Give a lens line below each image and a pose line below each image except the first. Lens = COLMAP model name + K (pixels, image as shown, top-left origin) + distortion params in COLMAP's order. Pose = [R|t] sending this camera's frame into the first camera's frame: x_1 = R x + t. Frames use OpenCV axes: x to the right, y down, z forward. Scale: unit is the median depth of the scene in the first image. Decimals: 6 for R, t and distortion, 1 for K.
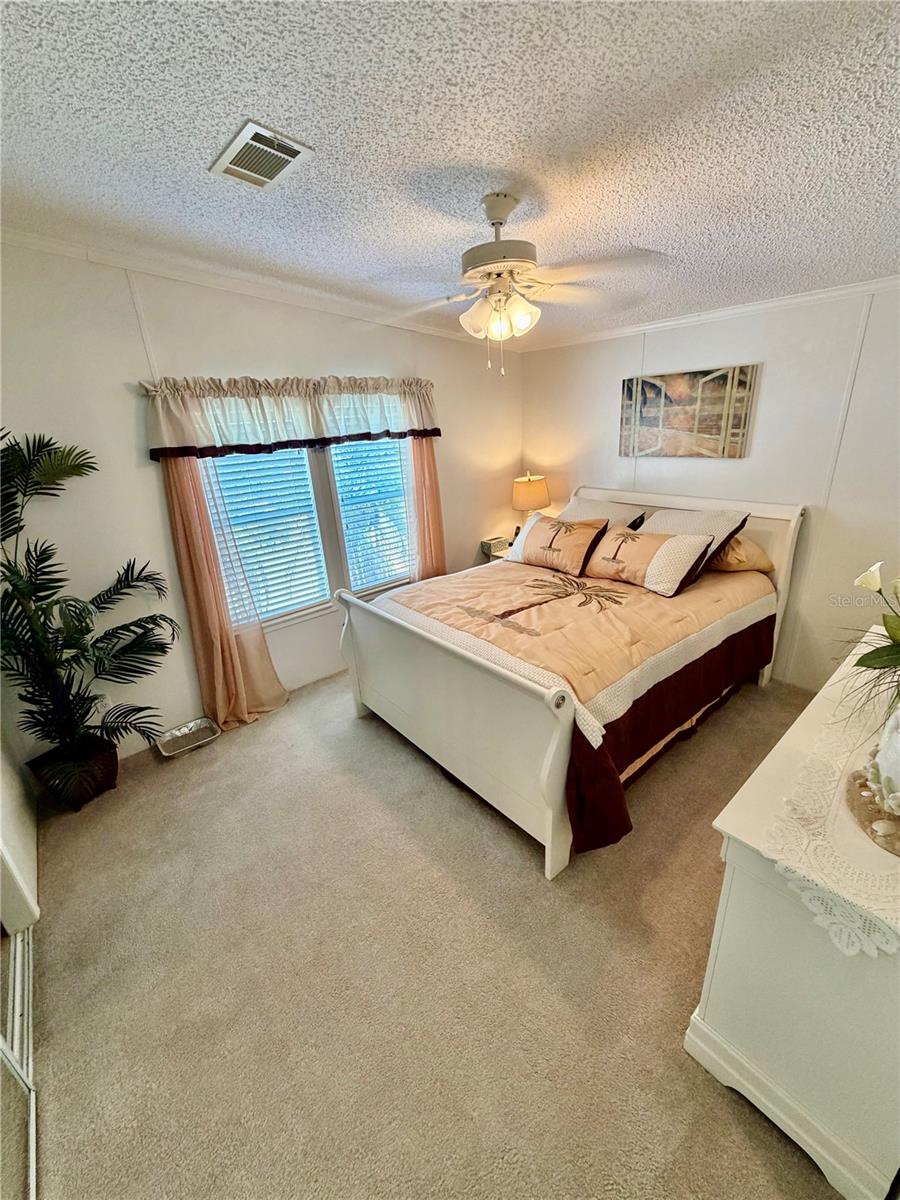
lens RADIAL K [[482.7, 0, 450.8], [0, 482.7, 601.4], [0, 0, 1]] dist [0.001203, -0.000392]
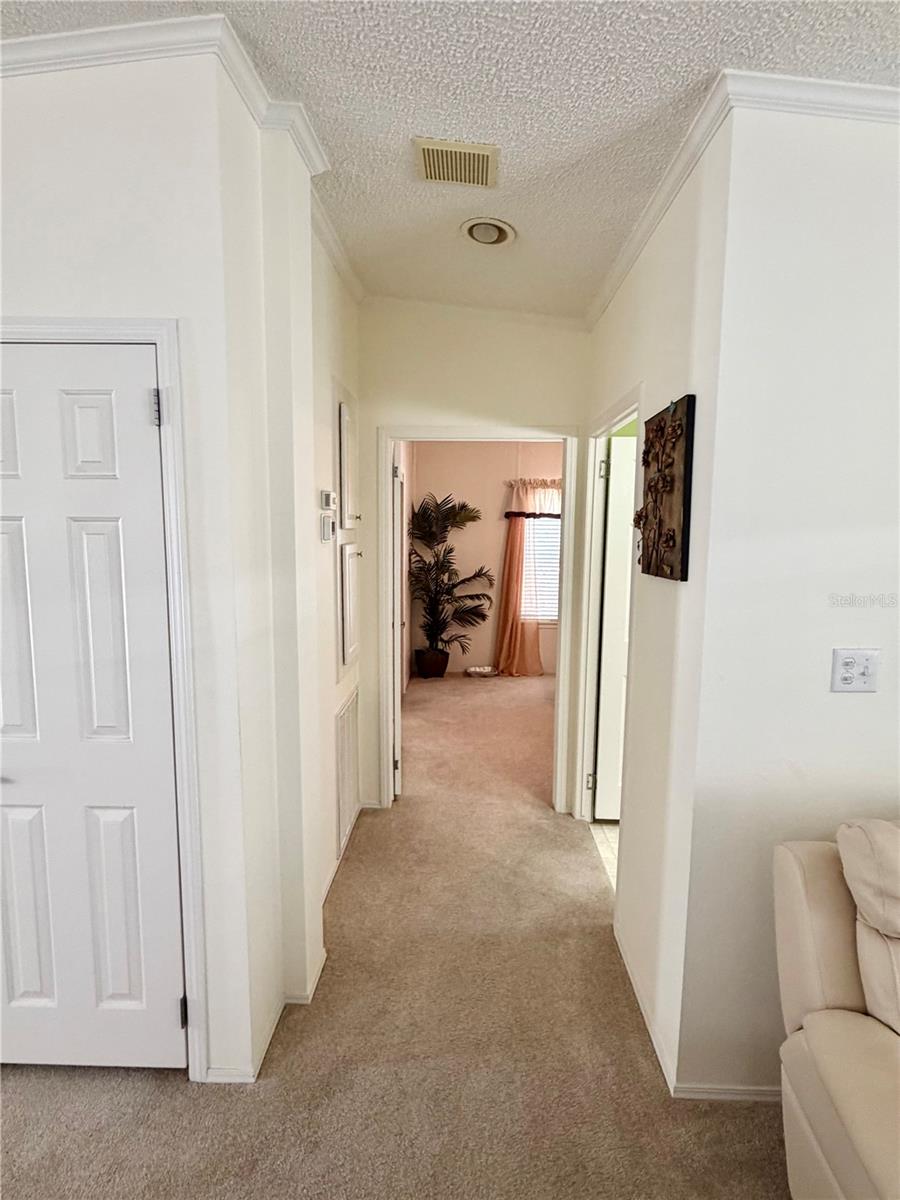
lens RADIAL K [[637.9, 0, 451.0], [0, 637.9, 597.3], [0, 0, 1]] dist [0.007673, -0.000470]
pose [[0.752756, 0.148984, -0.641220, 0.898383], [-0.286367, 0.951172, -0.115179, 0.366251], [0.592750, 0.270326, 0.758664, -0.977810]]
